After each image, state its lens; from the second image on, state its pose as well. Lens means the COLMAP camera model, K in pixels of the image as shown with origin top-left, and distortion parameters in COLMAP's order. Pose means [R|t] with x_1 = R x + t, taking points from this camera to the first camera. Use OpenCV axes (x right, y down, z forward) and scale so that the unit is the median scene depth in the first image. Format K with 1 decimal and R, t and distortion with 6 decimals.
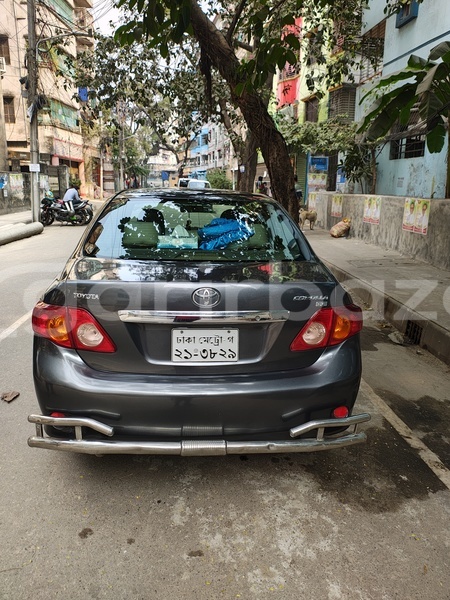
lens RADIAL K [[447.4, 0, 231.1], [0, 447.4, 300.1], [0, 0, 1]] dist [0.006137, -0.021691]
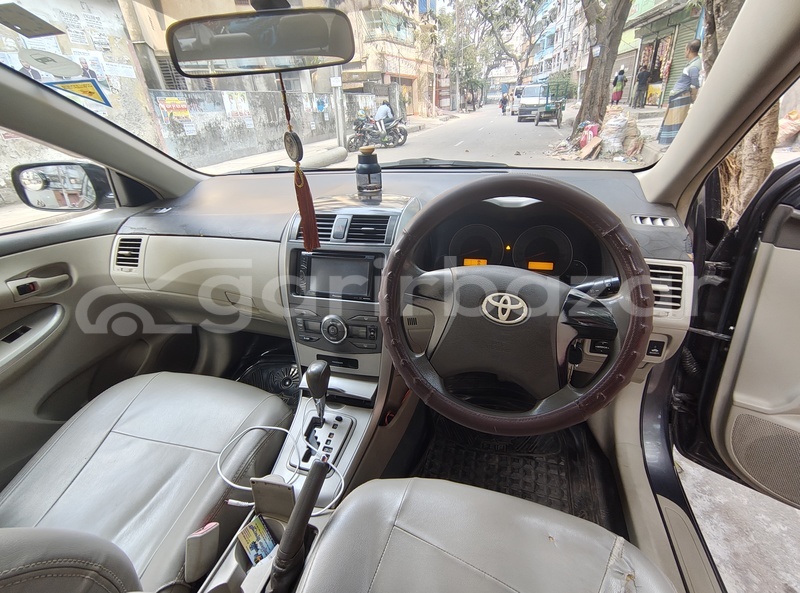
lens RADIAL K [[375.2, 0, 398.6], [0, 375.2, 295.8], [0, 0, 1]] dist [-0.002226, 0.002287]
pose [[0.920016, 0.099771, -0.378968, 0.000059], [-0.012709, 0.974135, 0.225607, -0.041076], [0.391676, -0.202746, 0.897488, 0.233399]]
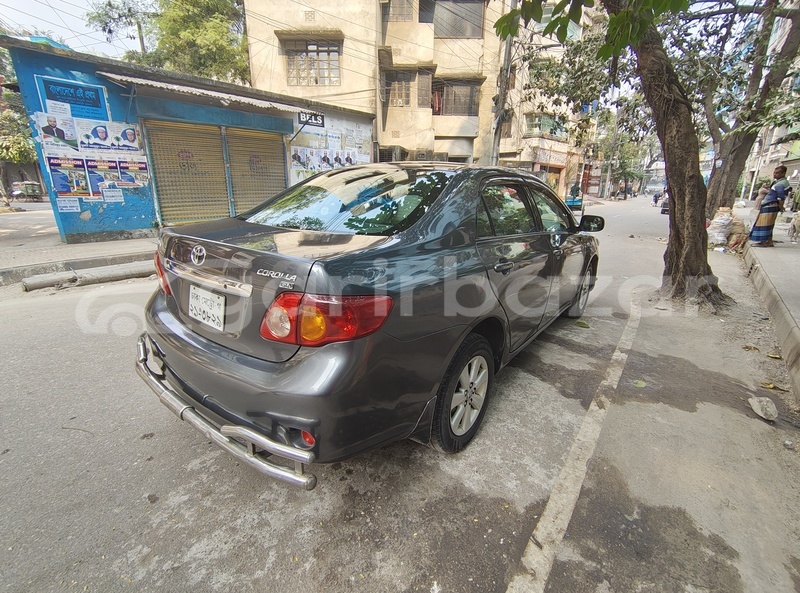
lens RADIAL K [[375.2, 0, 398.1], [0, 375.2, 293.6], [0, 0, 1]] dist [-0.002226, 0.002287]
pose [[0.721882, 0.180191, -0.668145, 0.090632], [-0.170981, 0.982013, 0.080104, -0.006630], [0.670561, 0.056415, 0.739706, 0.079248]]
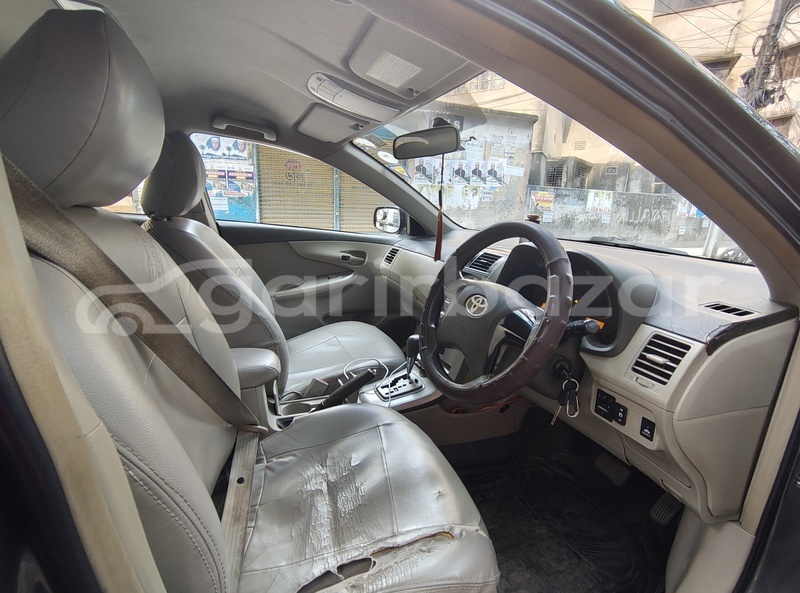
lens RADIAL K [[375.2, 0, 397.9], [0, 375.2, 289.9], [0, 0, 1]] dist [-0.002226, 0.002287]
pose [[0.276838, 0.192914, -0.941353, 0.038557], [-0.271828, 0.955348, 0.115842, -0.037089], [0.921667, 0.223816, 0.316916, 0.242855]]
